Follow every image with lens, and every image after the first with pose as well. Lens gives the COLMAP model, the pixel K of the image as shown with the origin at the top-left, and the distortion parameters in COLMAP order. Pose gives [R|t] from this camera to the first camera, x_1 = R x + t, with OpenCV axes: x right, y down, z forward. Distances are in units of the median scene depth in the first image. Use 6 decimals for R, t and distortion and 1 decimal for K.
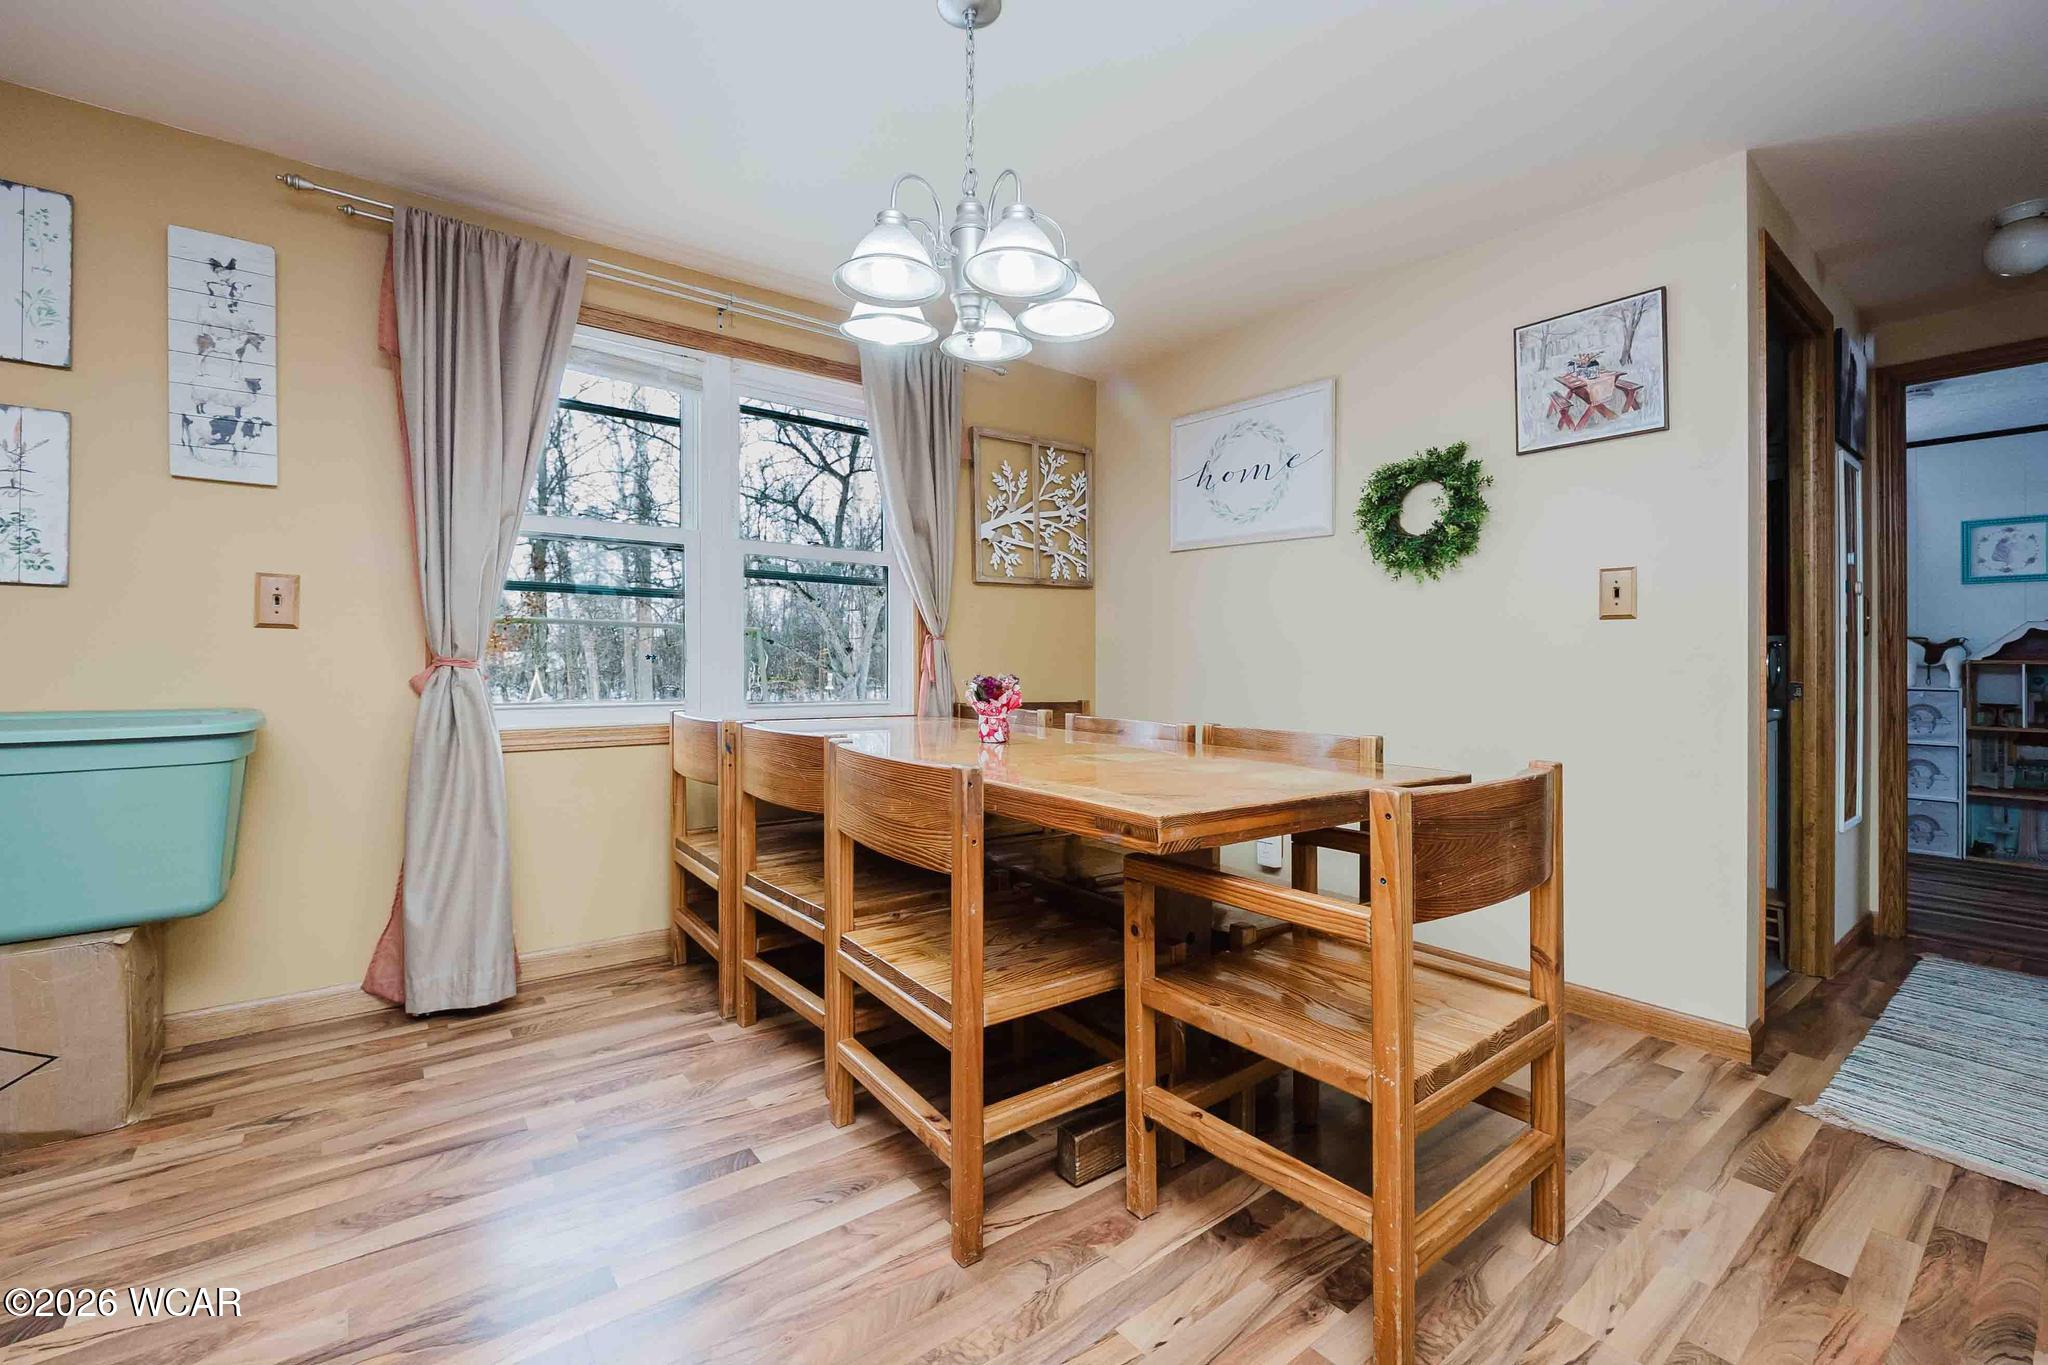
lens RADIAL K [[861.7, 0, 1010.9], [0, 861.7, 654.8], [0, 0, 1]] dist [-0.007127, 0.000008]
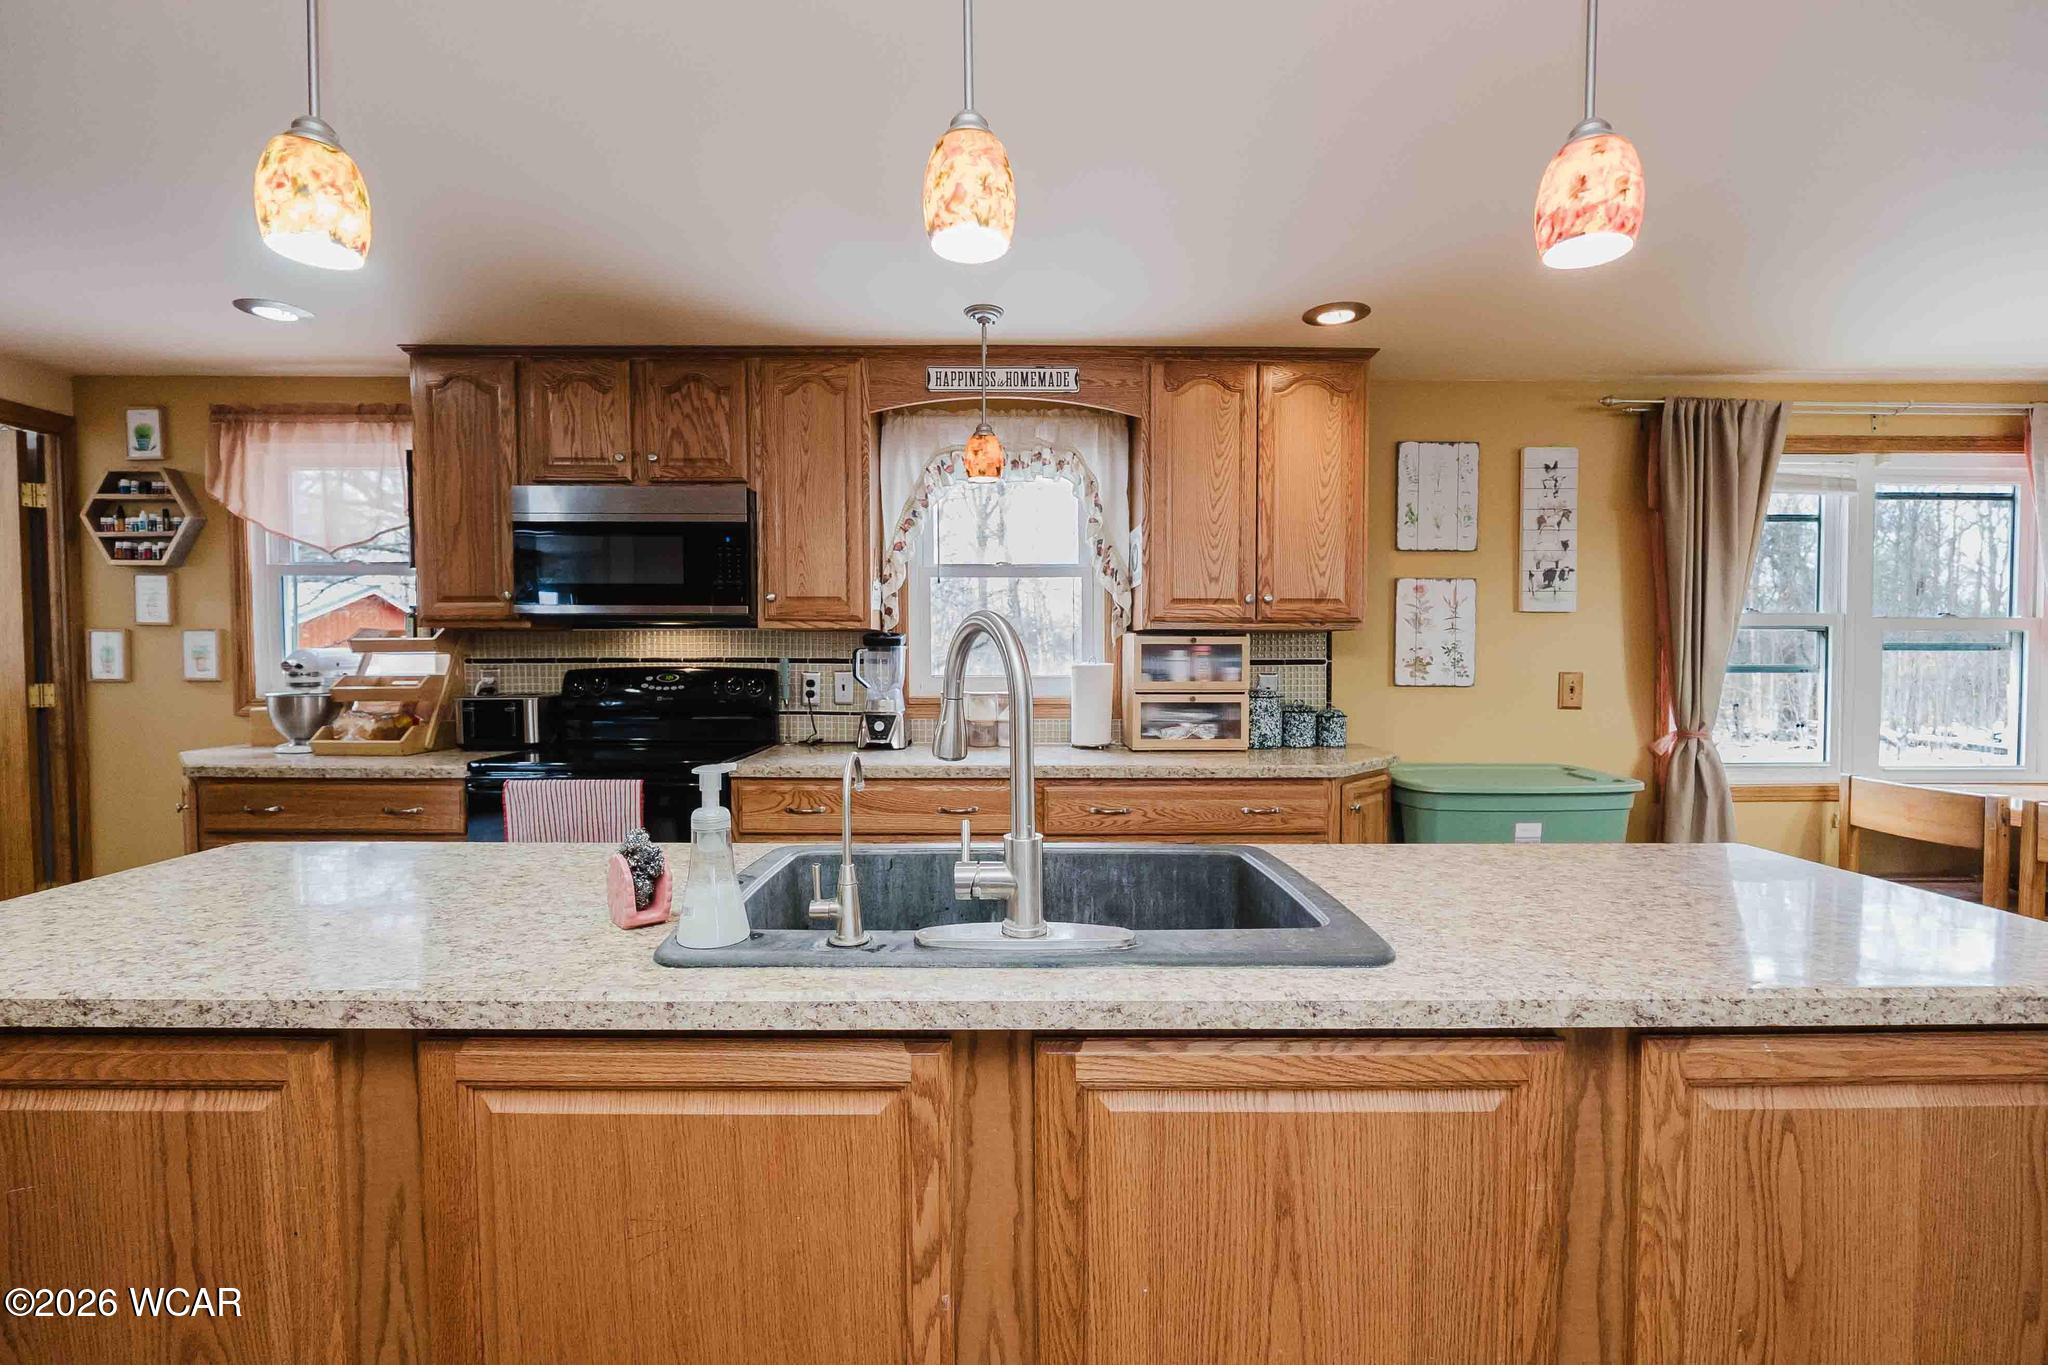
lens RADIAL K [[861.7, 0, 1008.4], [0, 861.7, 681.1], [0, 0, 1]] dist [-0.007127, 0.000008]
pose [[0.800800, 0.005445, -0.598908, -0.769385], [0.011012, 0.999656, 0.023811, -0.128142], [0.598831, -0.025663, 0.800464, -0.754111]]
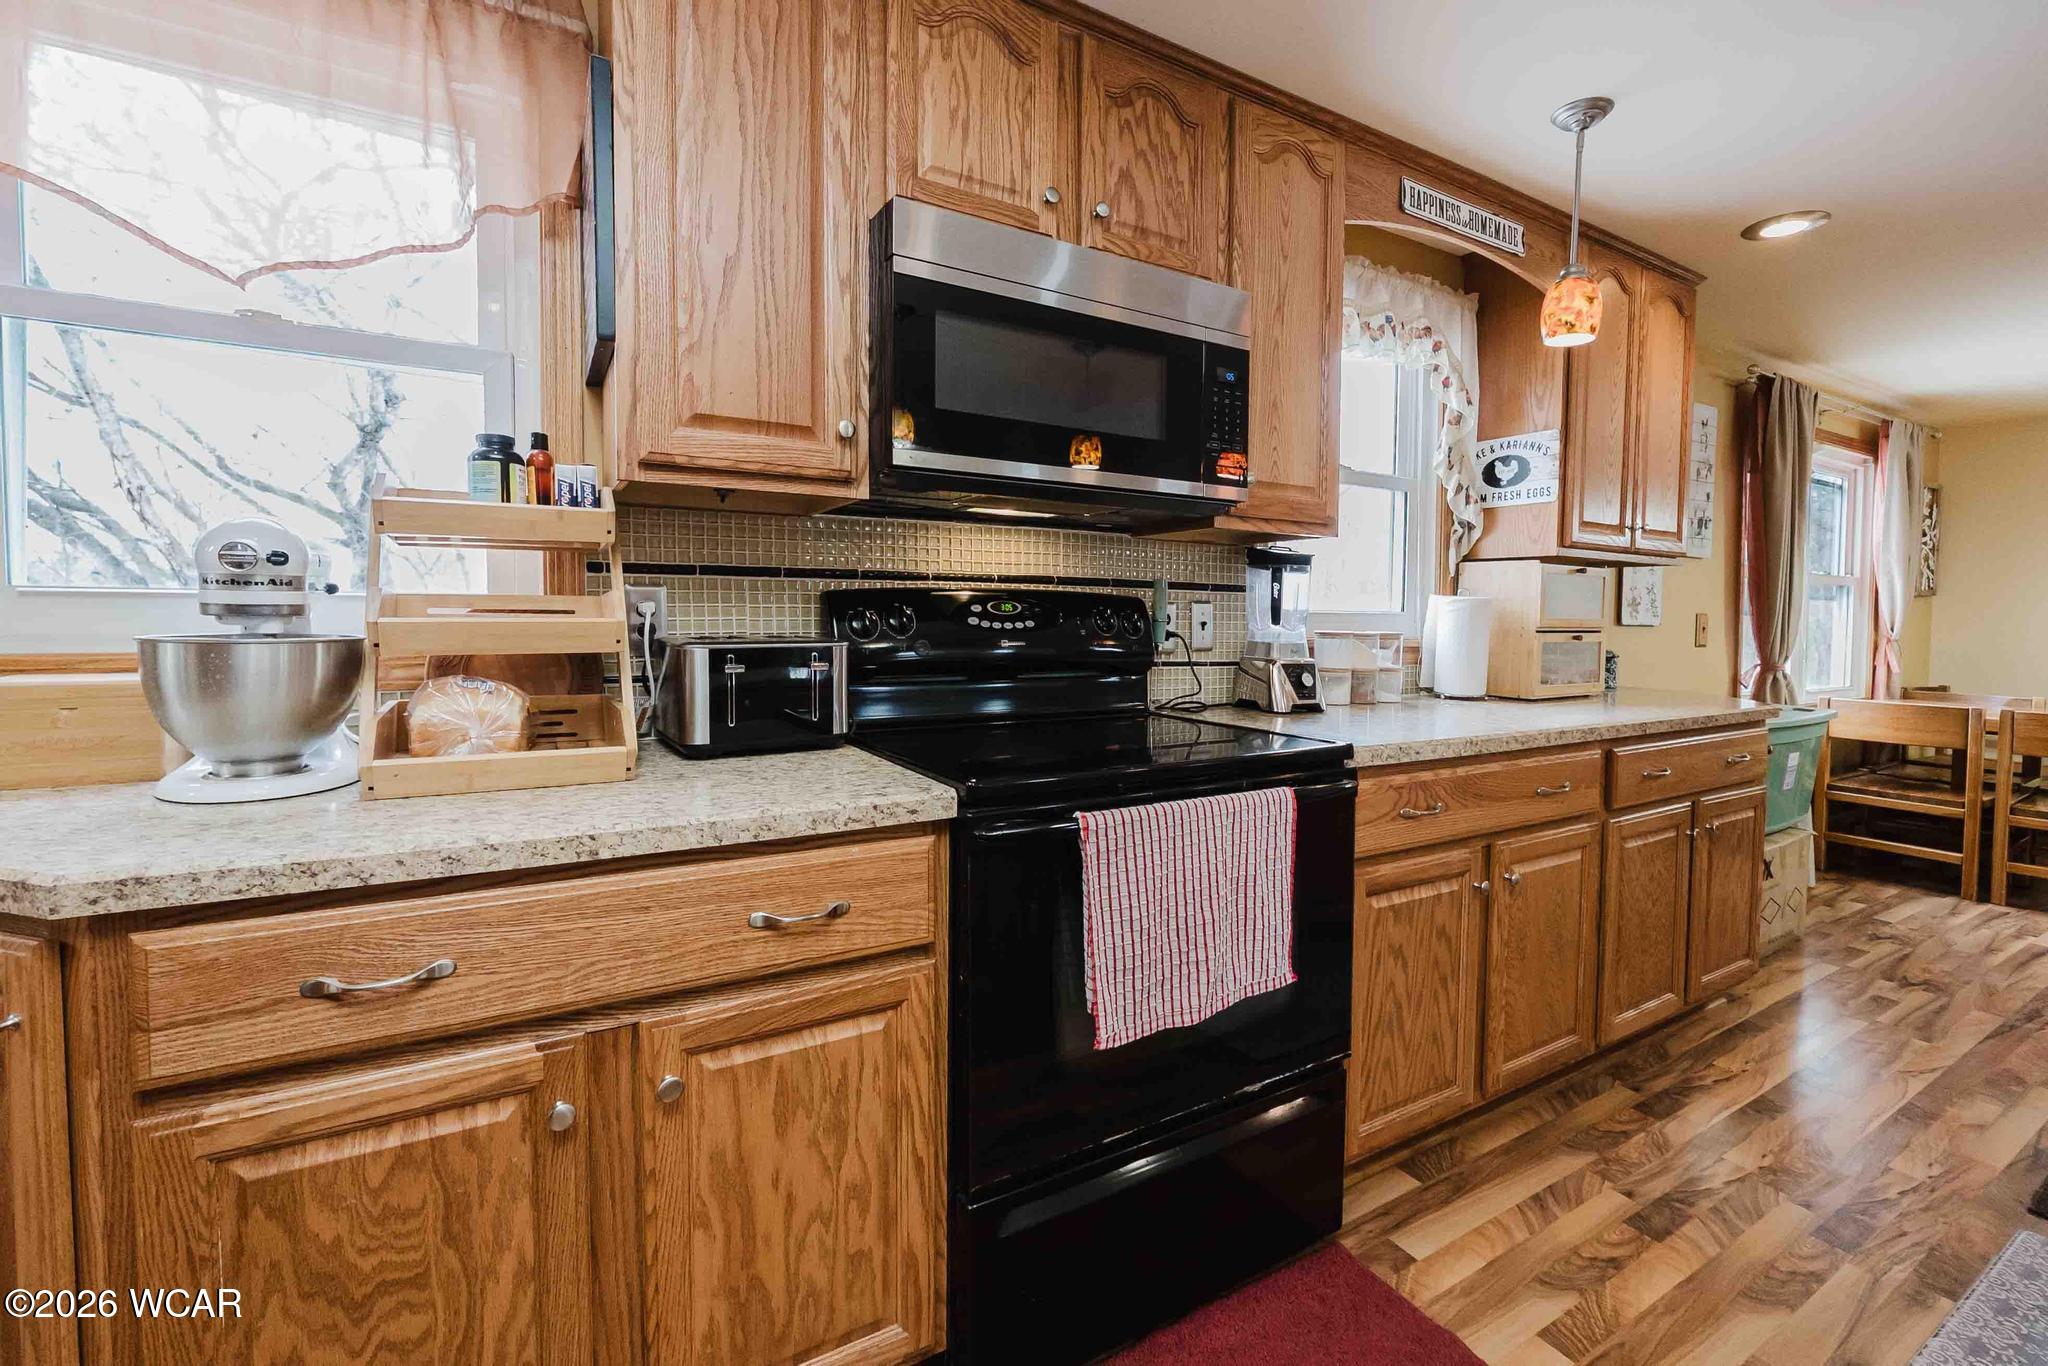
lens RADIAL K [[861.7, 0, 1019.1], [0, 861.7, 640.6], [0, 0, 1]] dist [-0.007127, 0.000008]
pose [[0.991198, 0.001579, -0.132379, -1.955846], [0.002506, 0.999526, 0.030688, -0.099385], [0.132364, -0.030749, 0.990724, -0.767499]]
